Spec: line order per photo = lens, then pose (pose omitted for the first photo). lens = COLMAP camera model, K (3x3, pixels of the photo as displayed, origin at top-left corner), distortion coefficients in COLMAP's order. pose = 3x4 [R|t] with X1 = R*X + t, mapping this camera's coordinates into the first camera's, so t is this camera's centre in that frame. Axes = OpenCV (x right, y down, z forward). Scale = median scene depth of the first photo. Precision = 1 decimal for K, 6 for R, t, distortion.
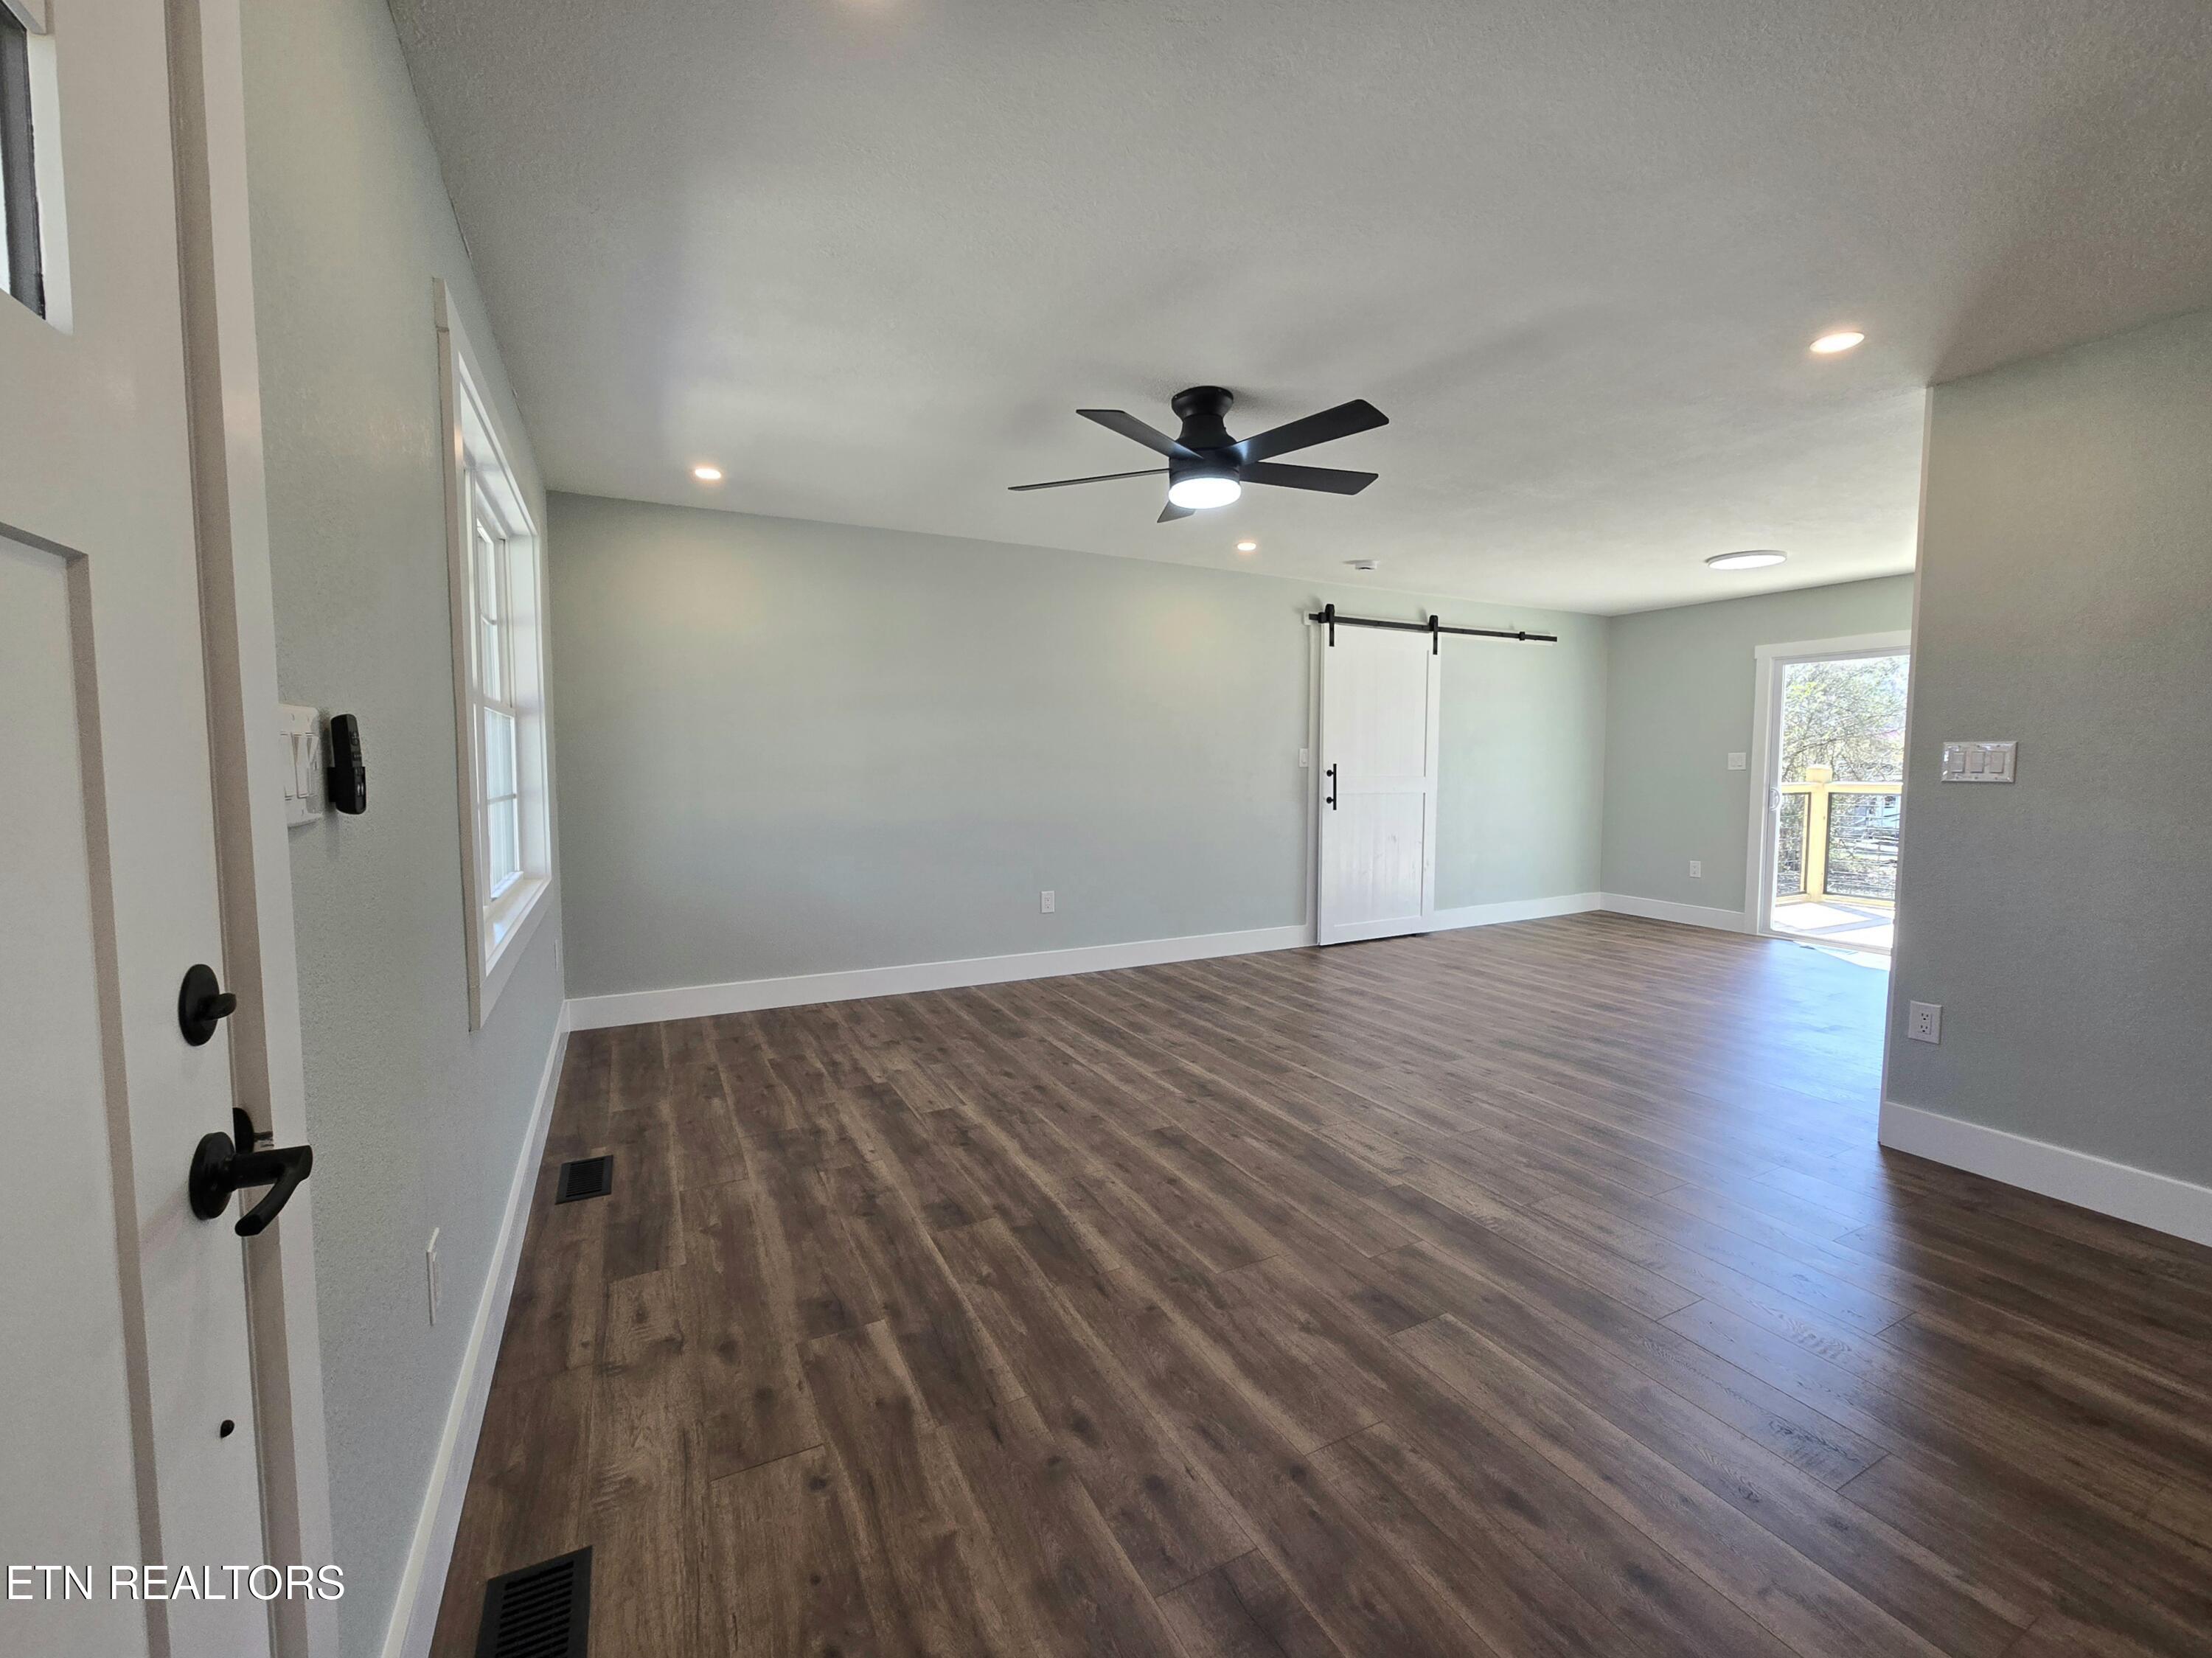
lens RADIAL K [[925.1, 0, 1128.6], [0, 925.1, 823.2], [0, 0, 1]] dist [-0.006043, 0.000112]
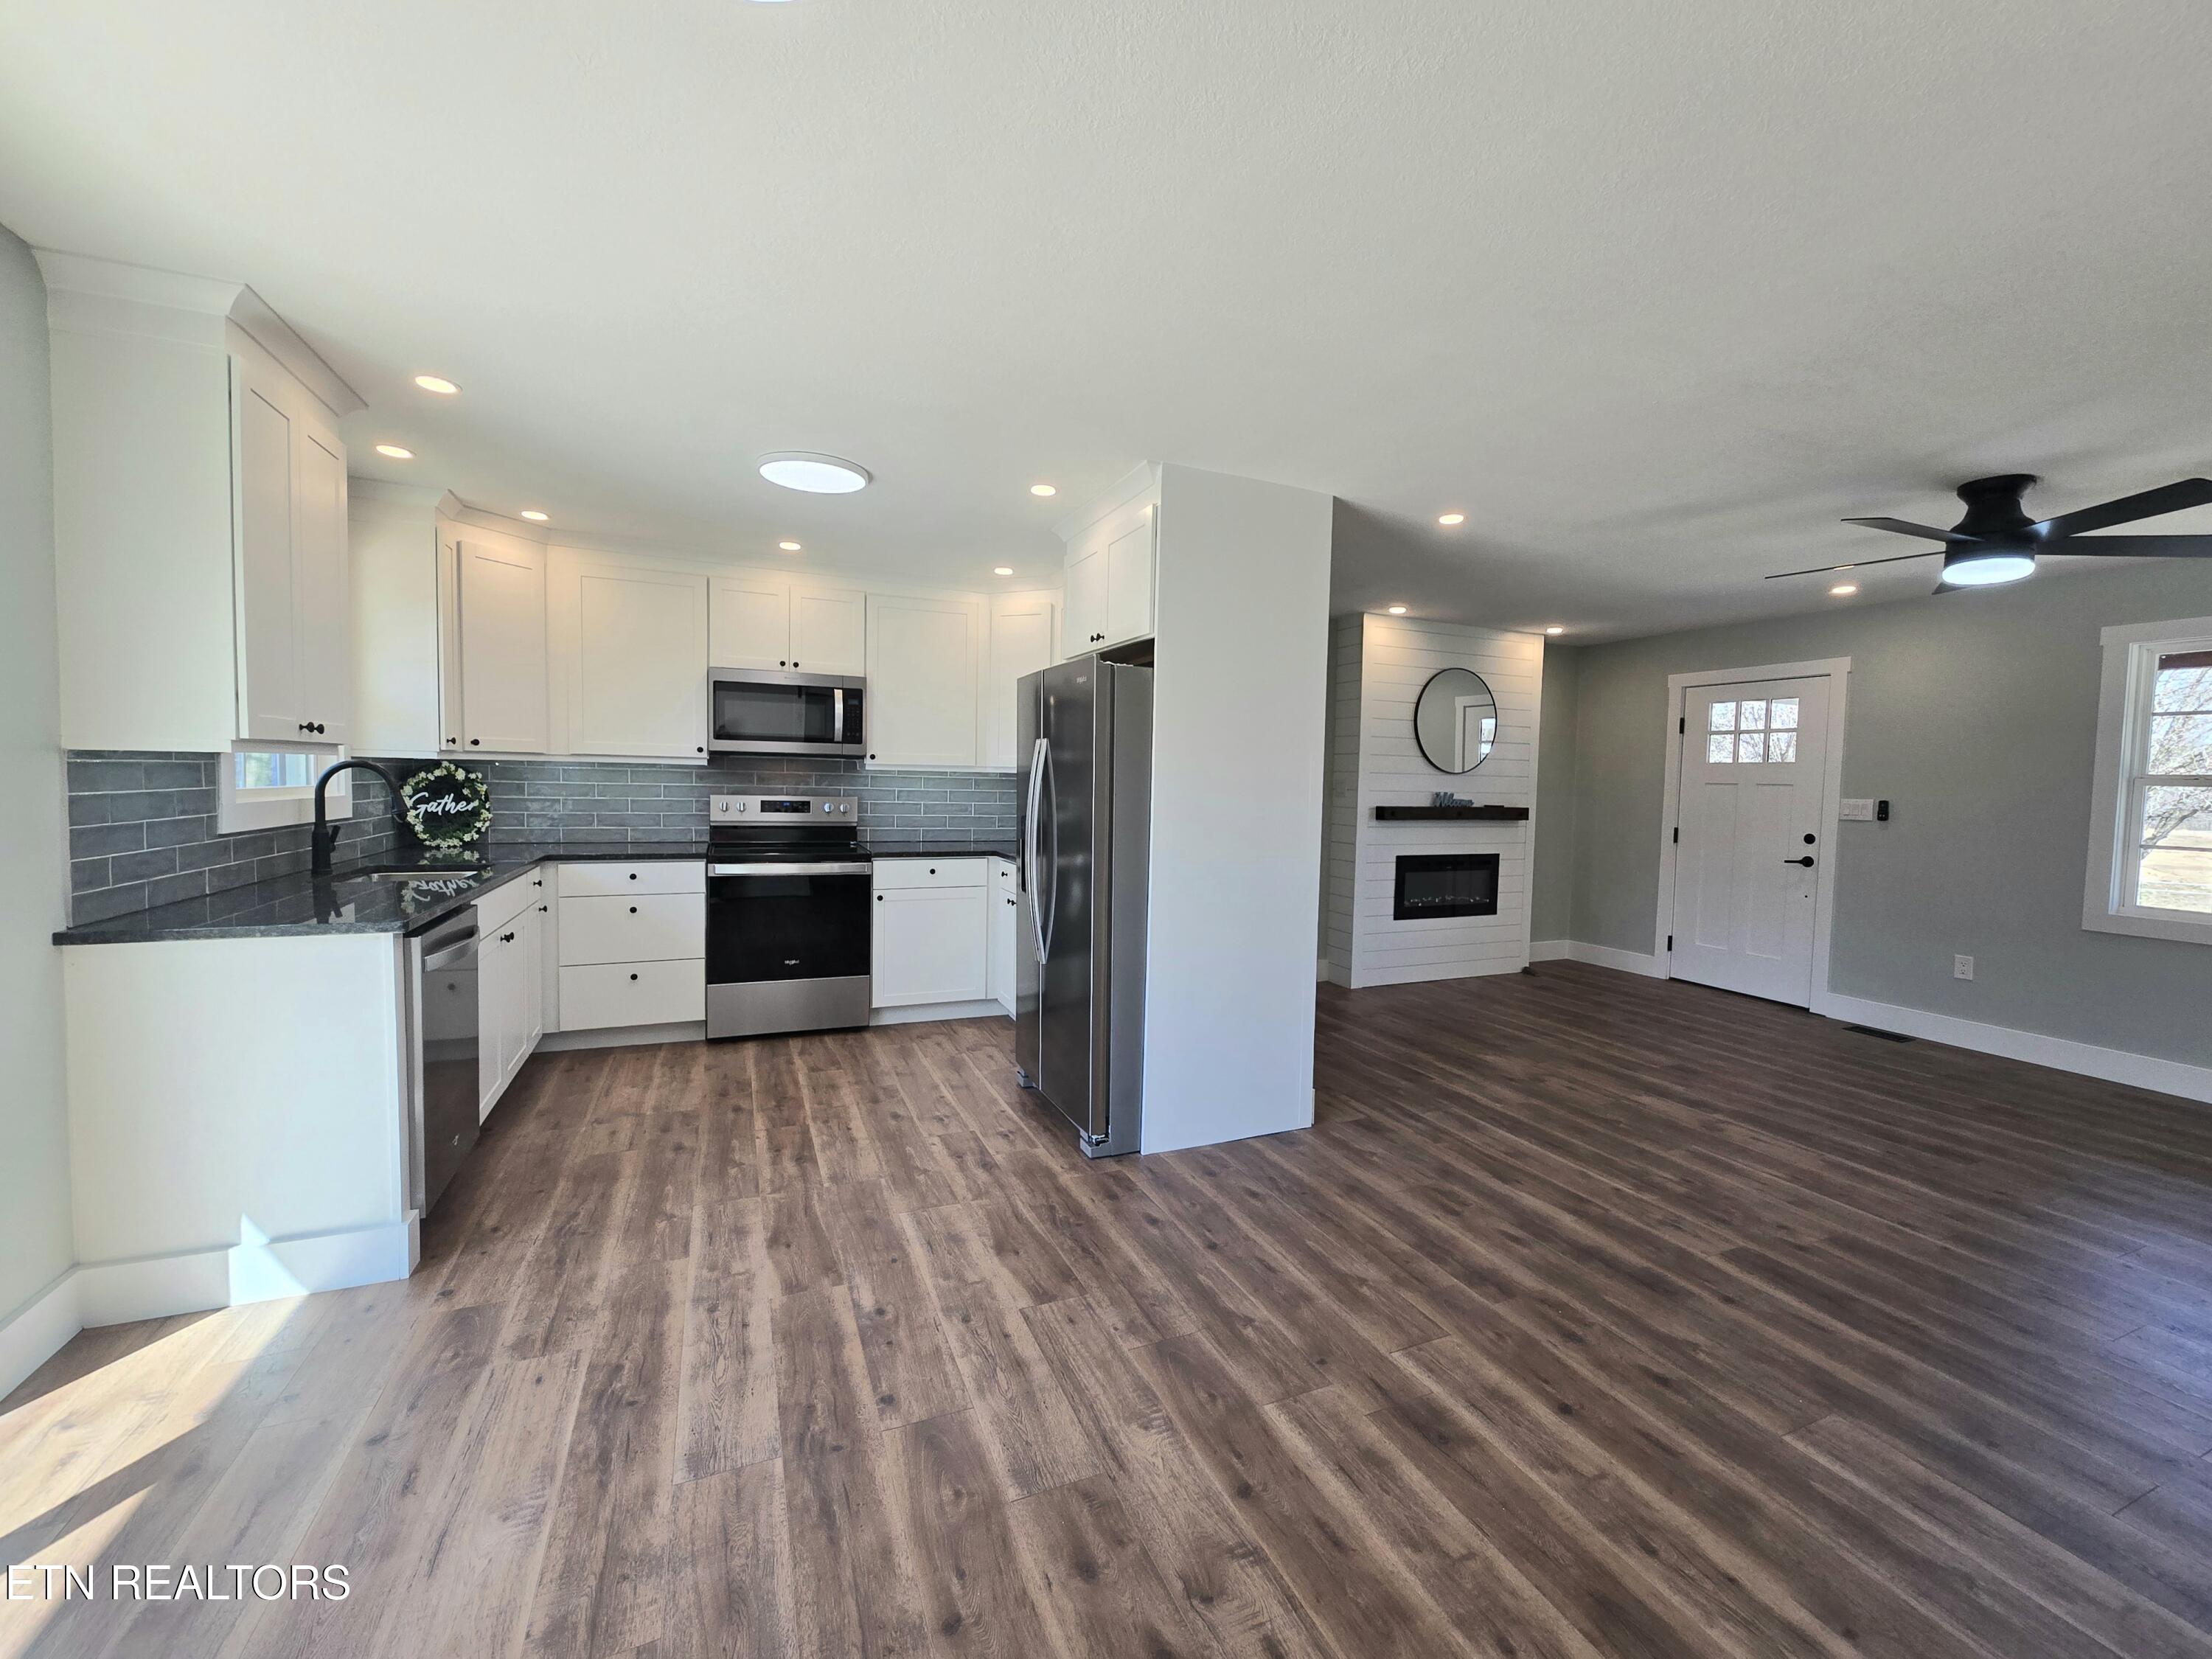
lens RADIAL K [[905.5, 0, 1137.9], [0, 905.5, 824.2], [0, 0, 1]] dist [-0.001710, -0.000247]
pose [[-0.997094, -0.029087, 0.070409, 0.989668], [-0.020328, 0.992314, 0.122061, -0.176365], [-0.073418, 0.120275, -0.990022, 2.171418]]
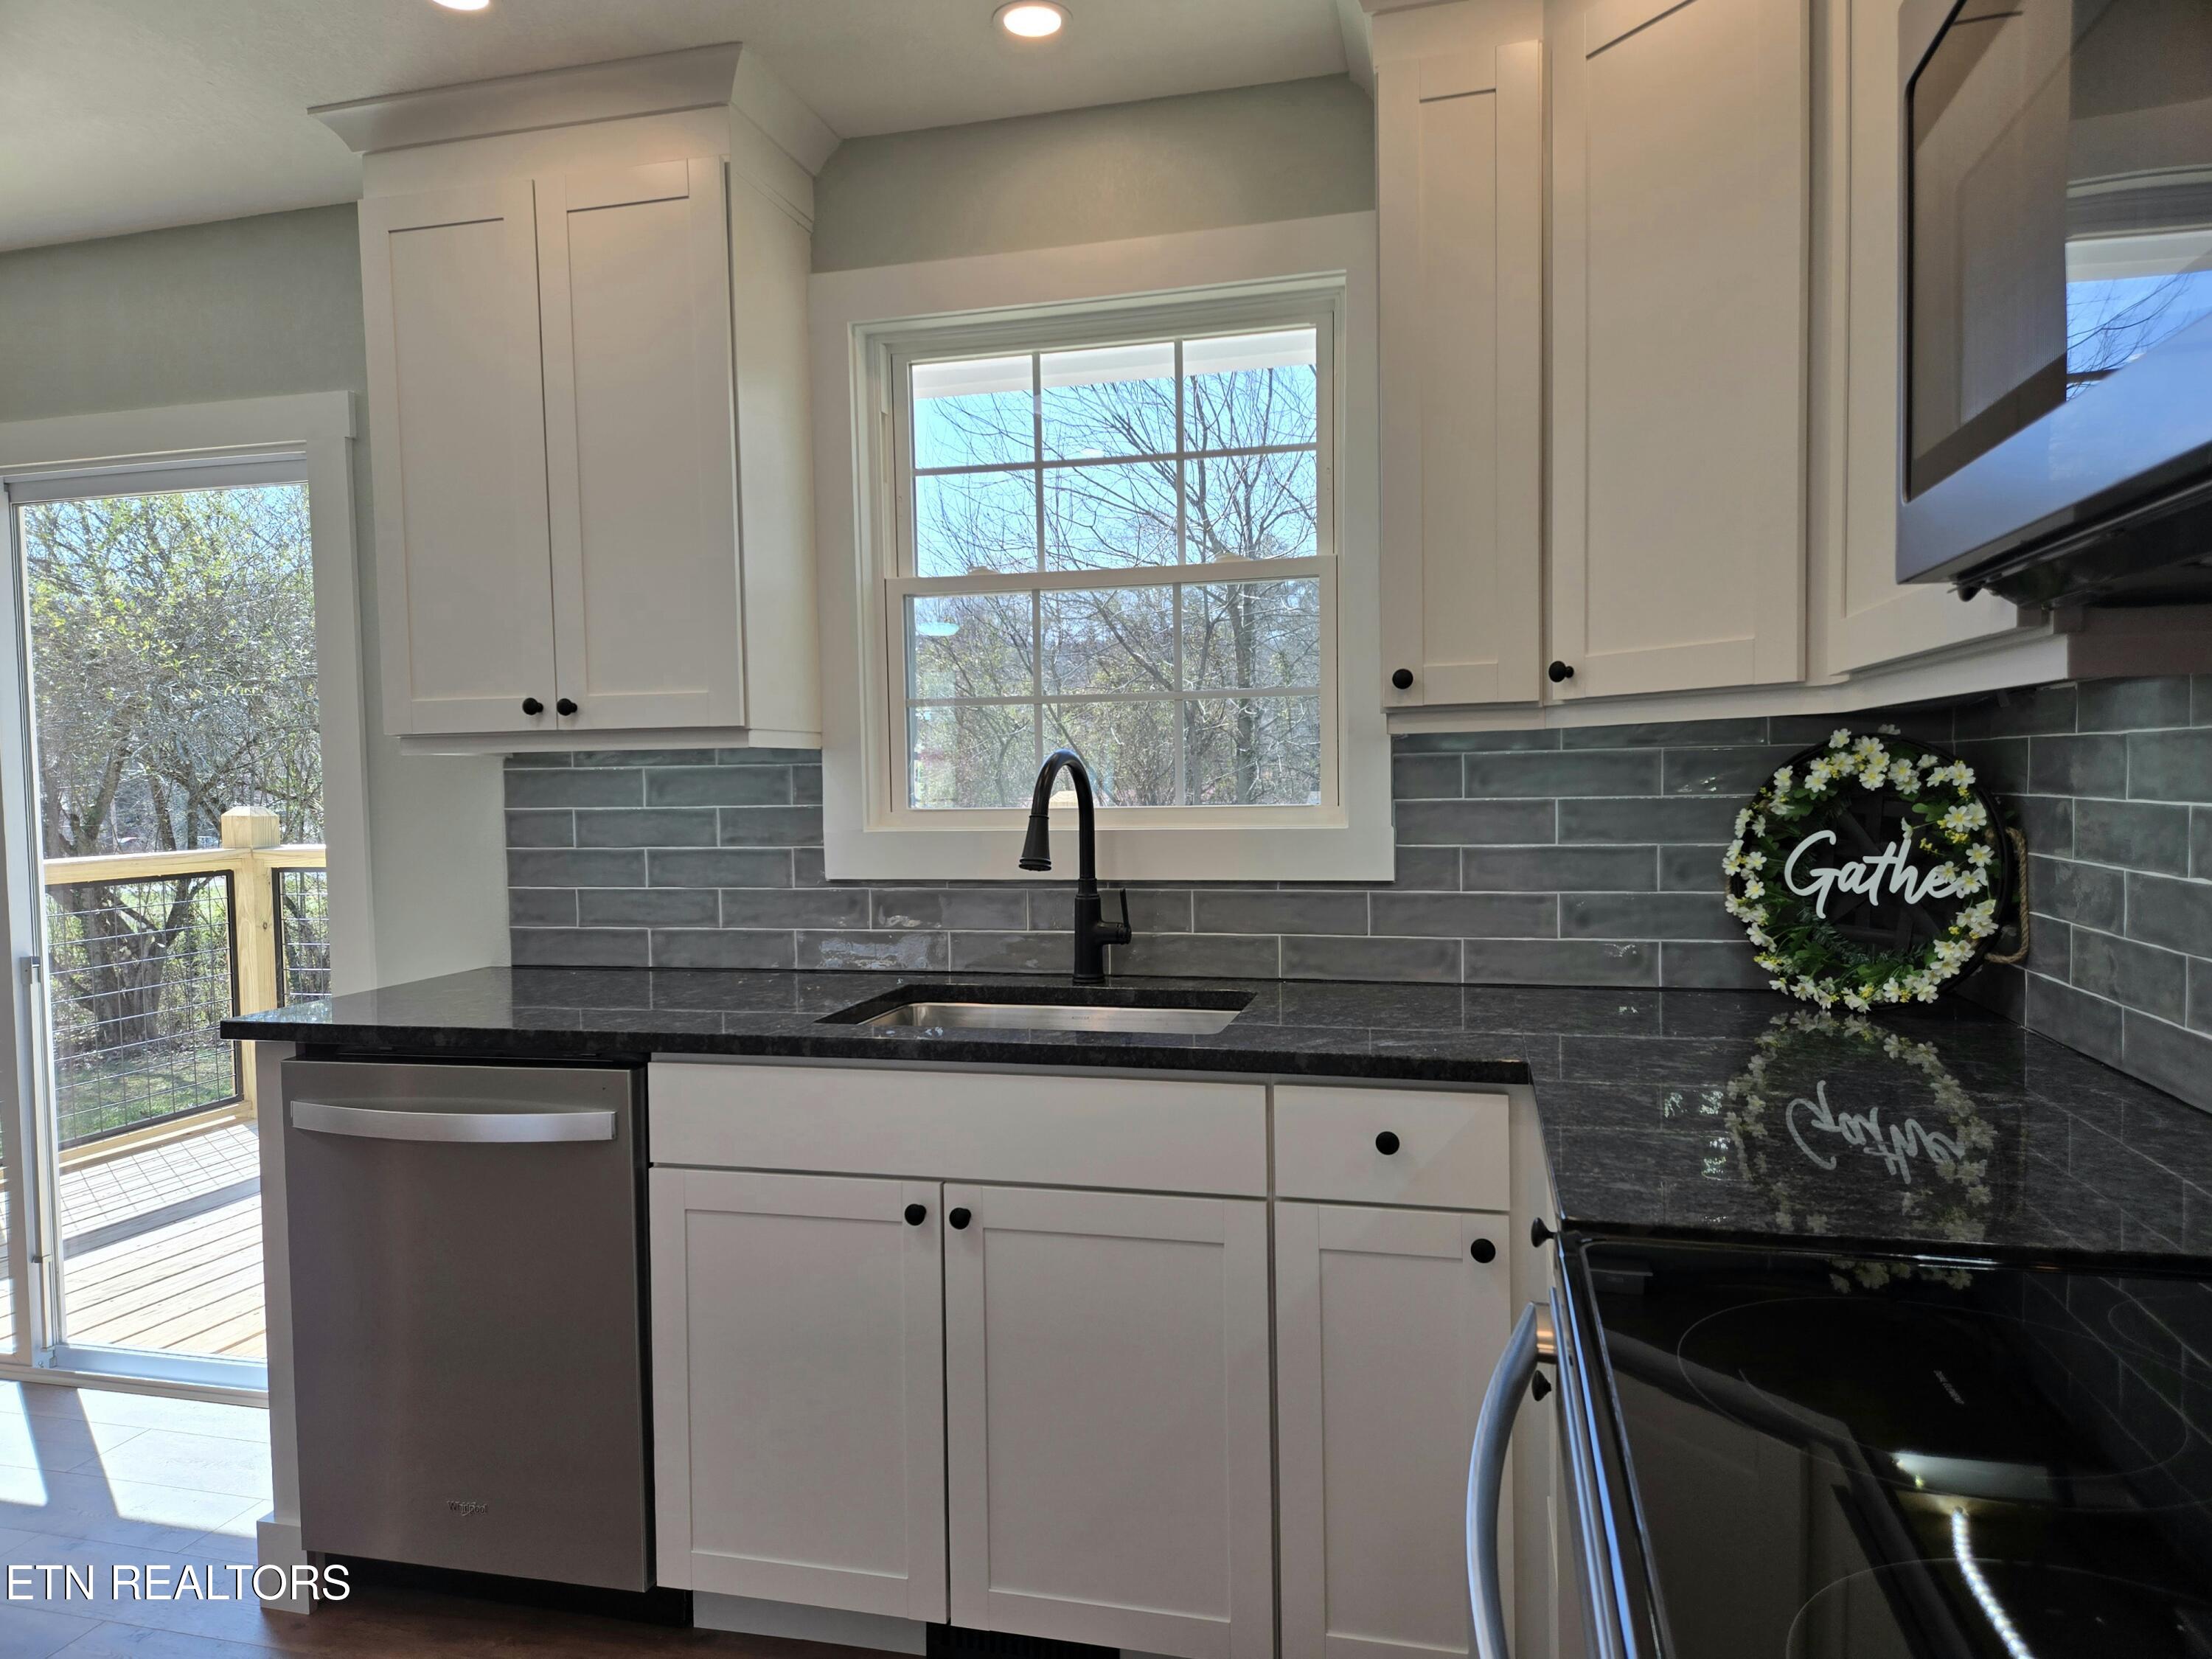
lens RADIAL K [[1467.5, 0, 1084.1], [0, 1467.5, 824.4], [0, 0, 1]] dist [0.081418, -0.077102]
pose [[0.682680, -0.040651, 0.729586, 1.401033], [0.070281, 0.997475, -0.010185, -0.053026], [-0.727330, 0.058229, 0.683813, 0.621541]]
